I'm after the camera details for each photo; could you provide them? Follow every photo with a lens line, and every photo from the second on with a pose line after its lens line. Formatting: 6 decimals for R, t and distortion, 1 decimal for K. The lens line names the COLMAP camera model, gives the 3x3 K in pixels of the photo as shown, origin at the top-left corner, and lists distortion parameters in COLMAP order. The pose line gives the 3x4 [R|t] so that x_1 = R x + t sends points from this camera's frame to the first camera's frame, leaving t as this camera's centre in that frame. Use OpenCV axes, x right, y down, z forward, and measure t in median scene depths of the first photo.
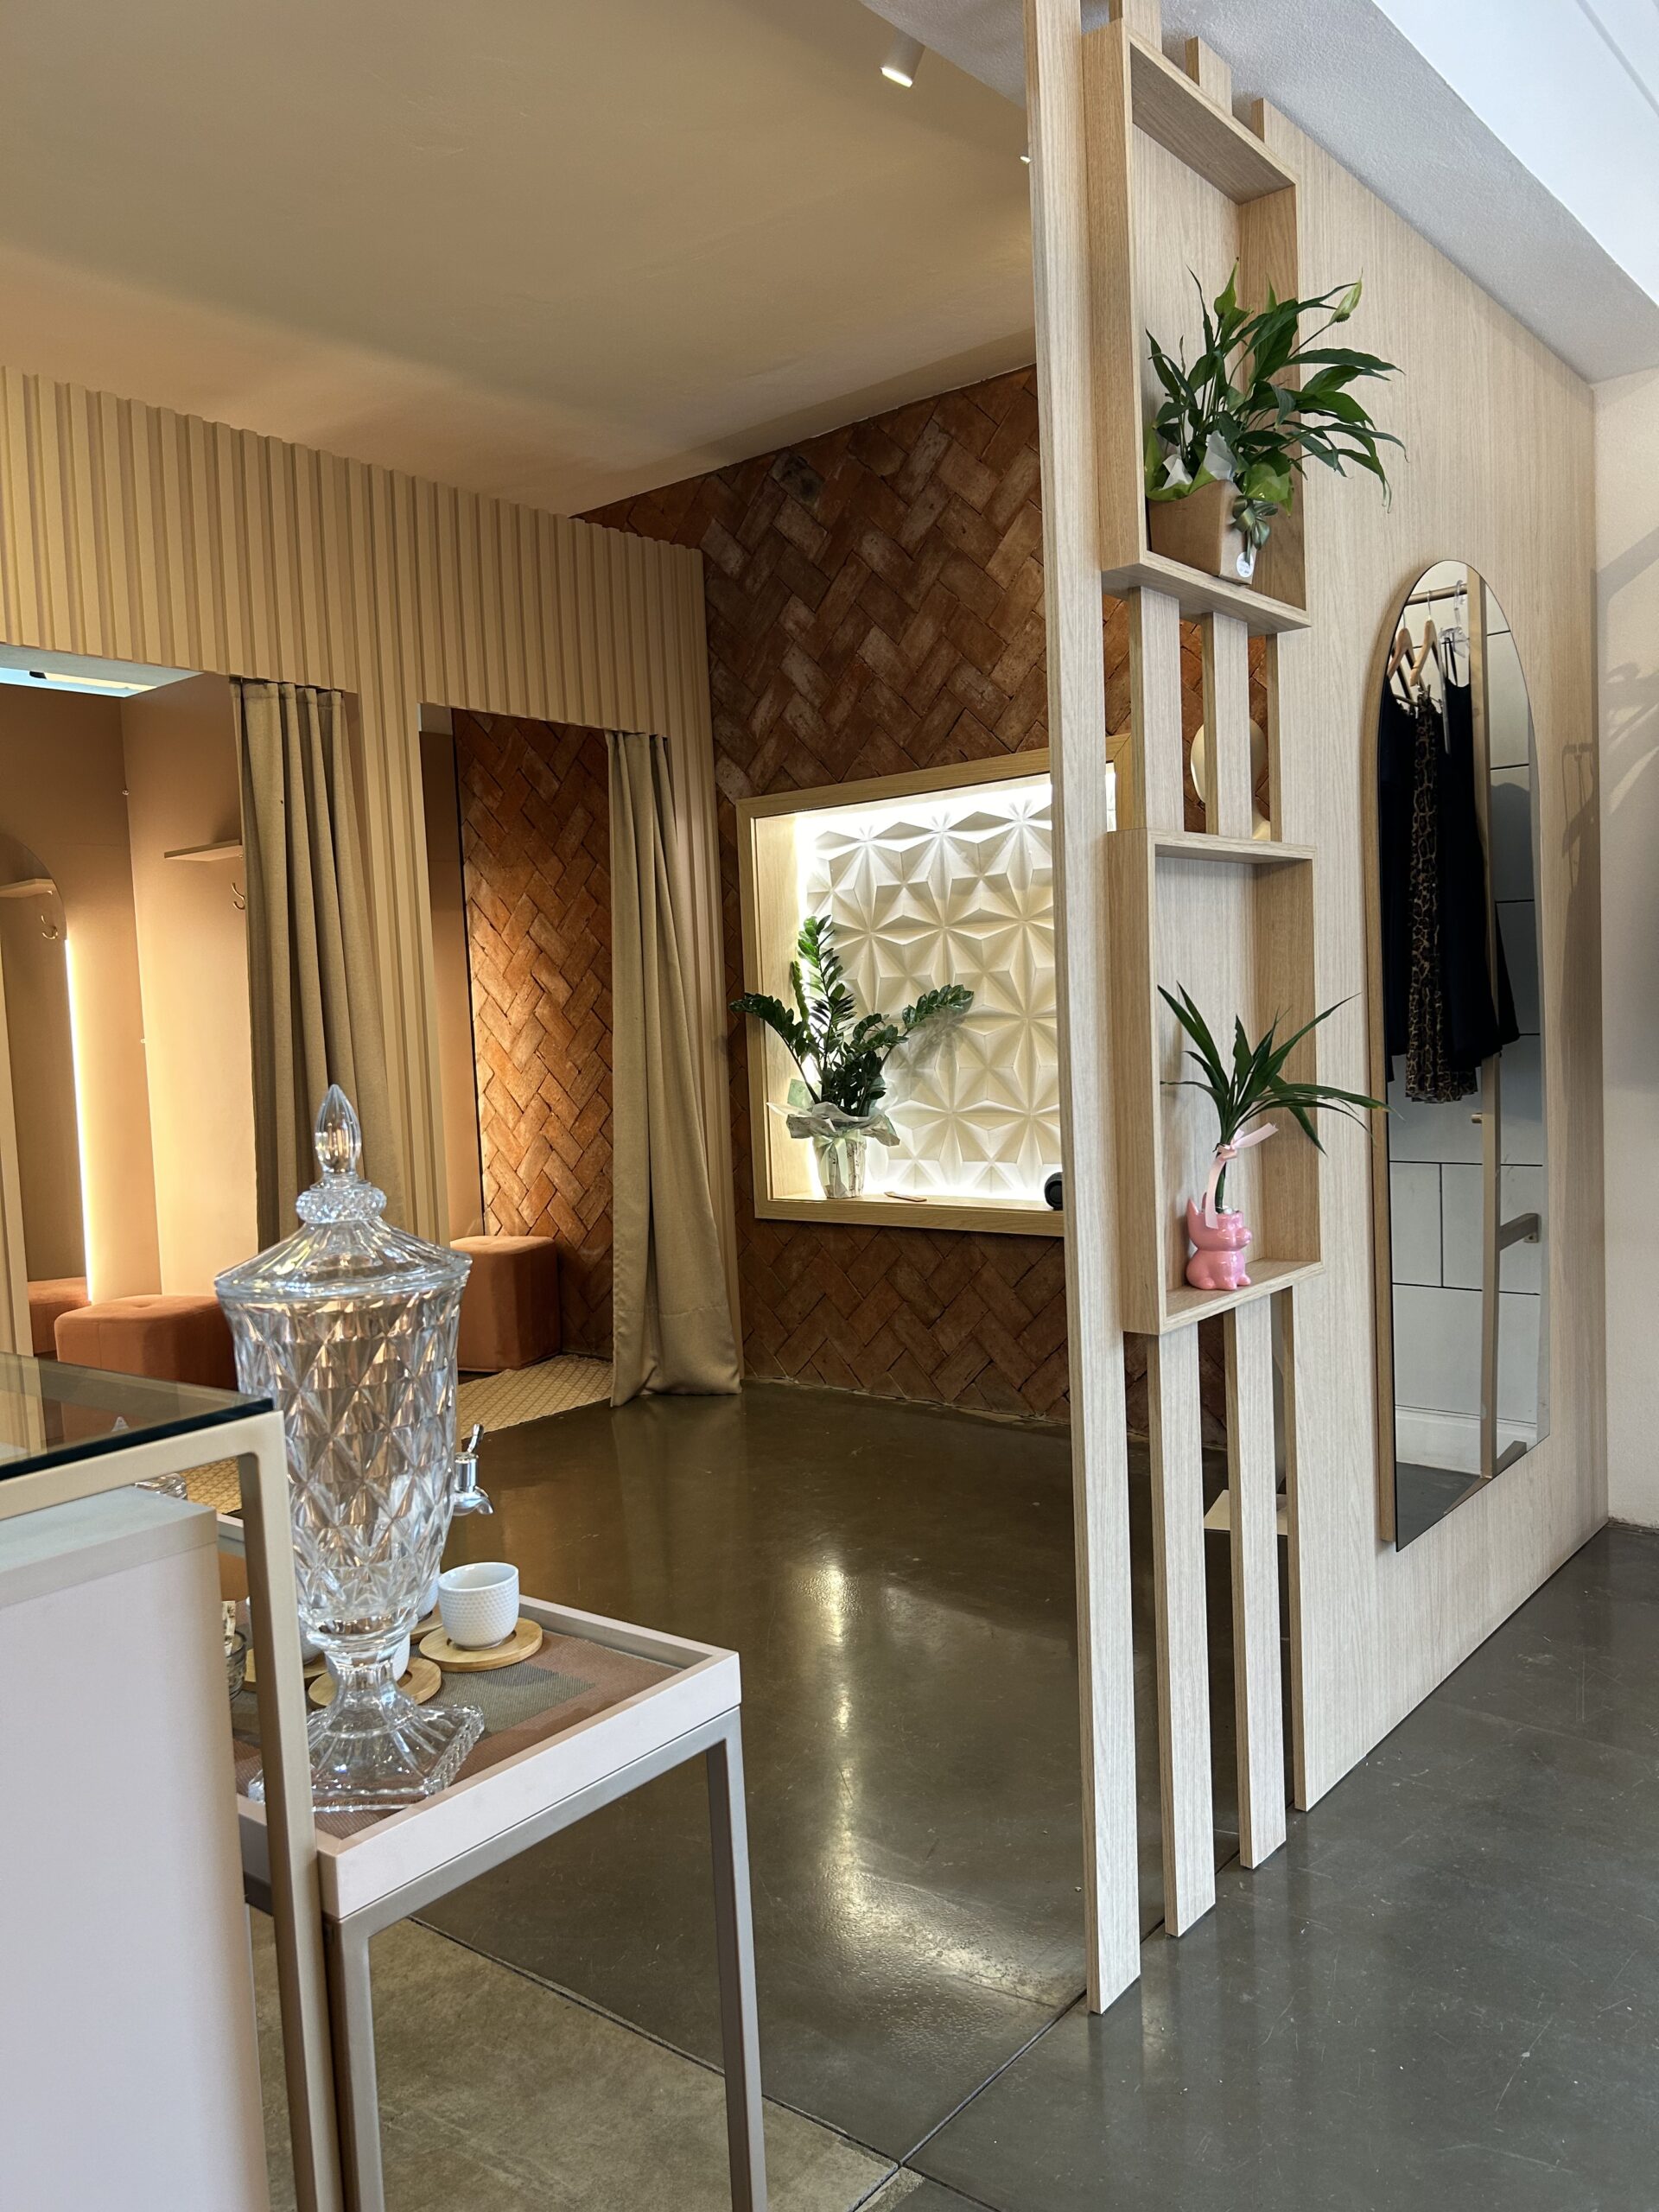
lens RADIAL K [[1671.2, 0, 808.7], [0, 1671.2, 1102.1], [0, 0, 1]] dist [0.049583, -0.056957]
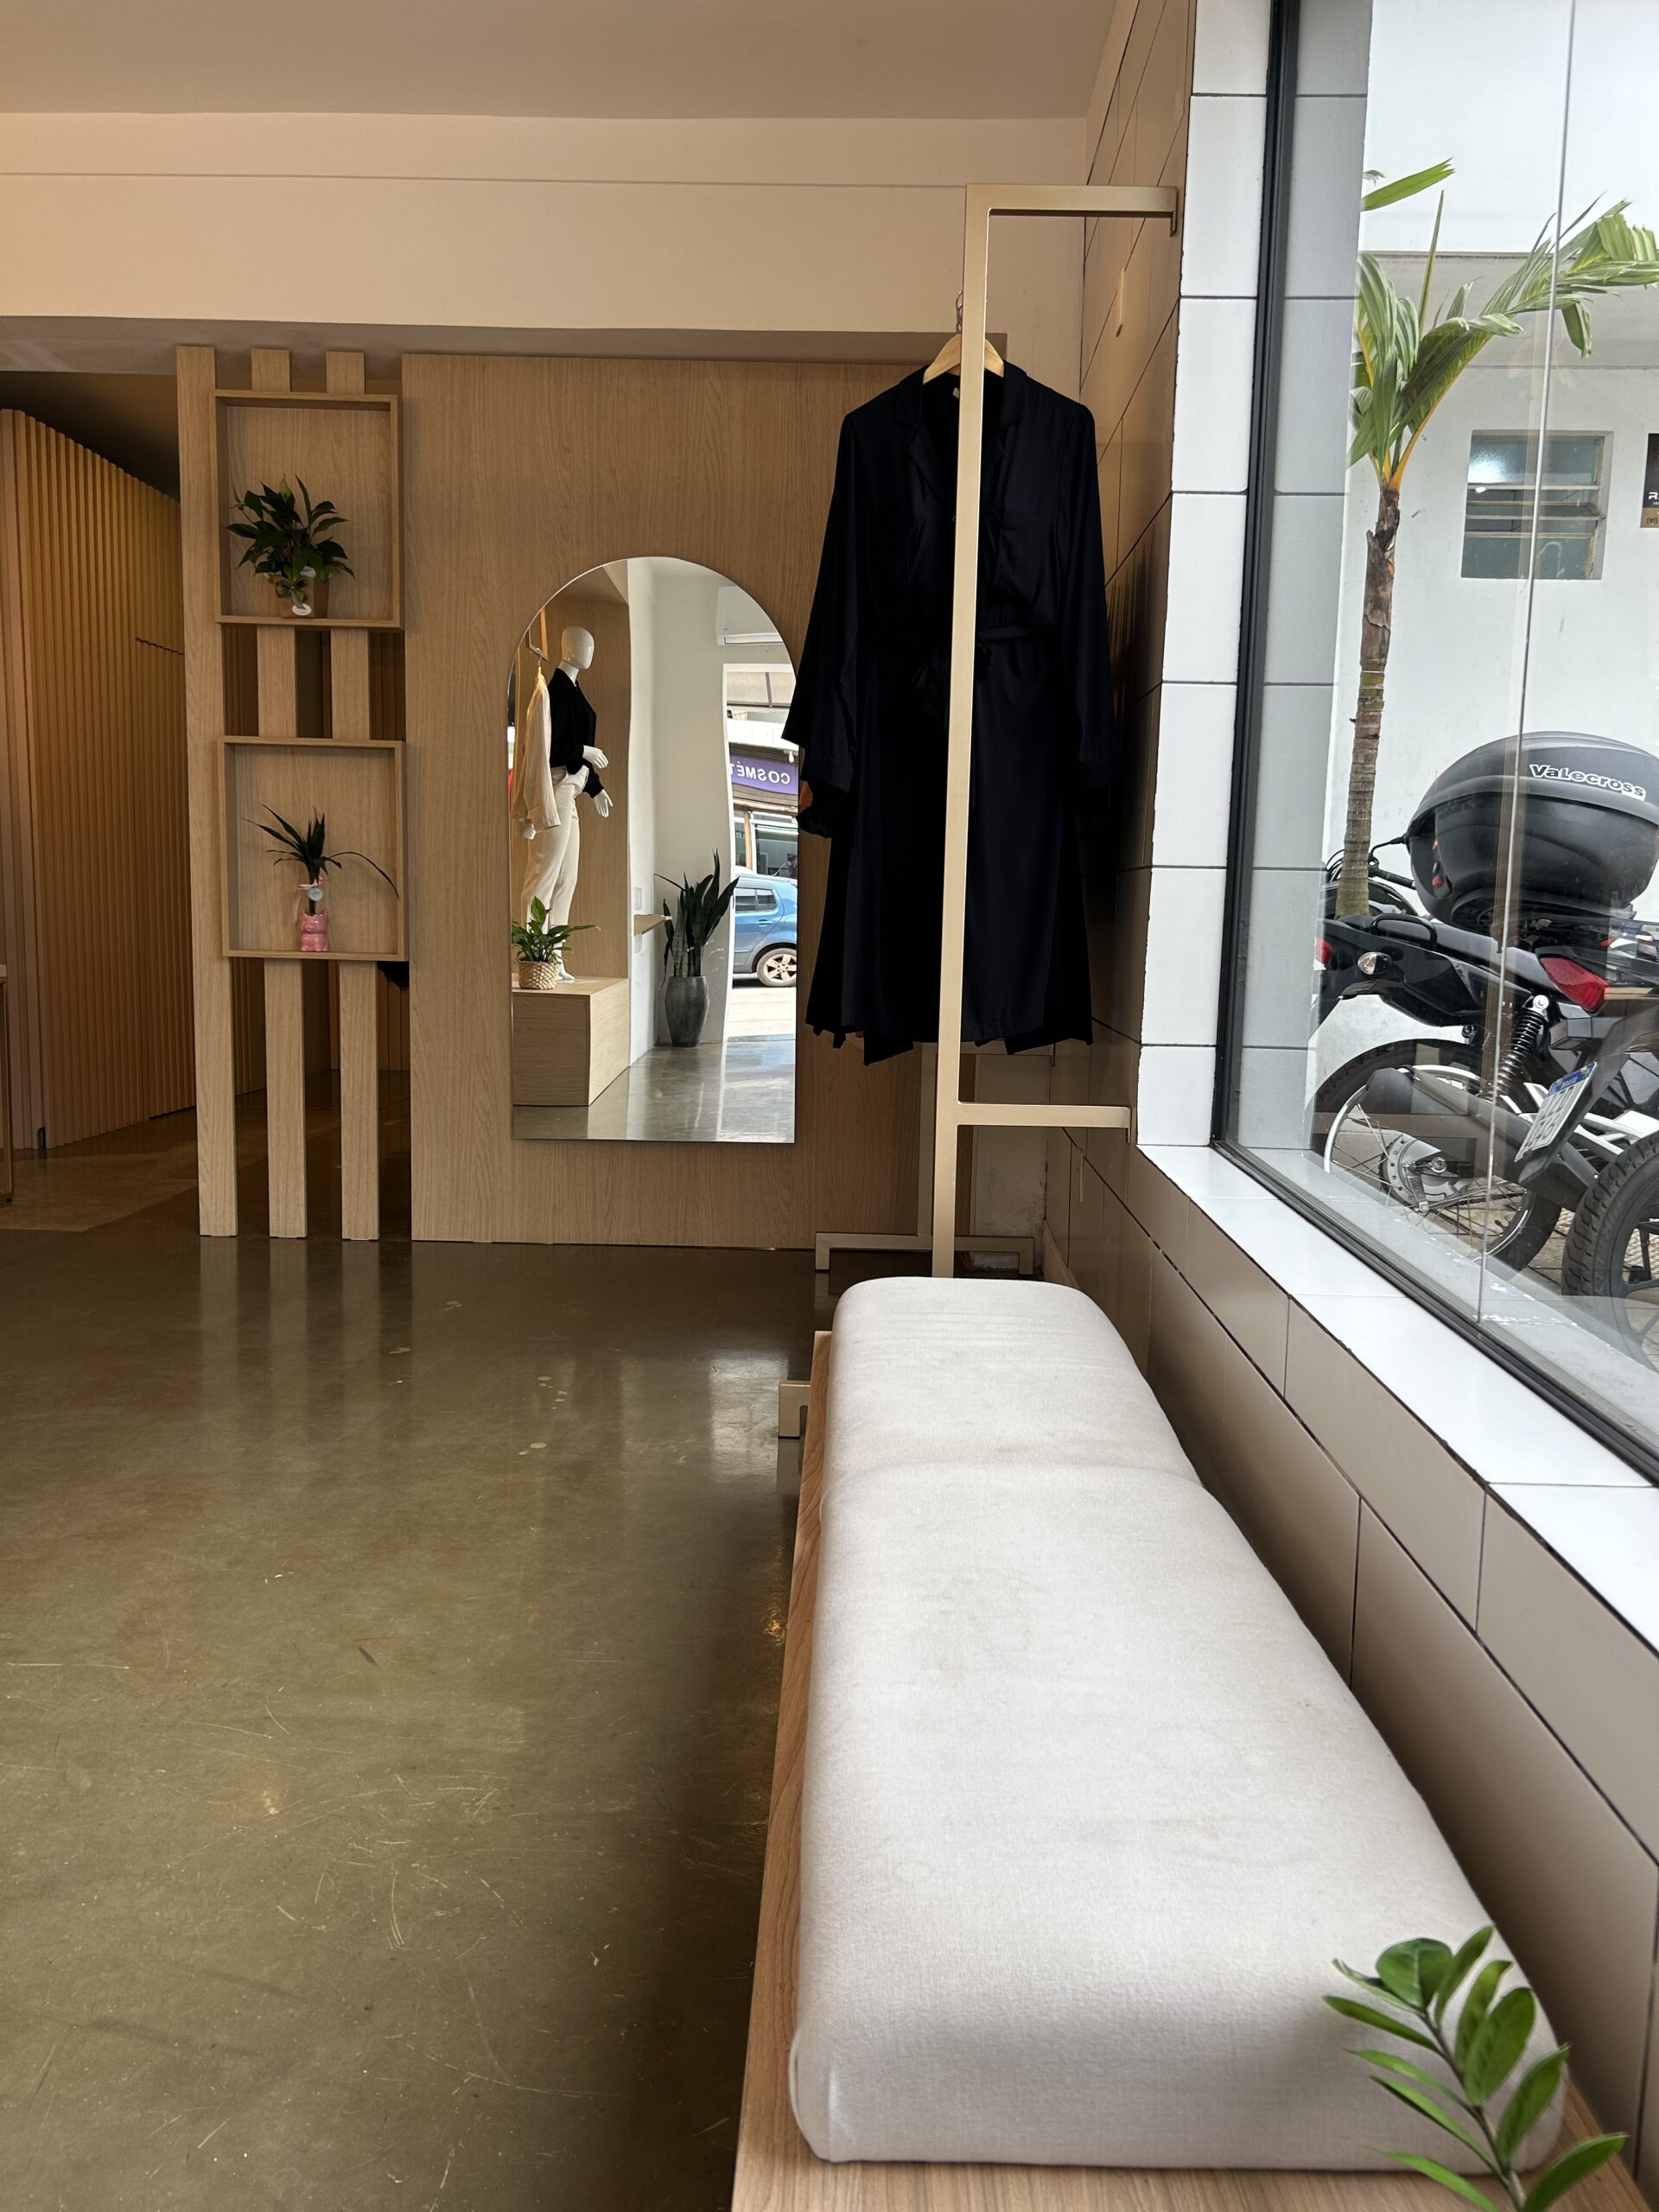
lens RADIAL K [[1671.2, 0, 842.3], [0, 1671.2, 1108.3], [0, 0, 1]] dist [0.049583, -0.056957]
pose [[0.628880, 0.153393, -0.762221, 1.462238], [-0.098996, 0.988164, 0.117185, -0.006297], [0.771175, 0.001761, 0.636621, 0.099914]]
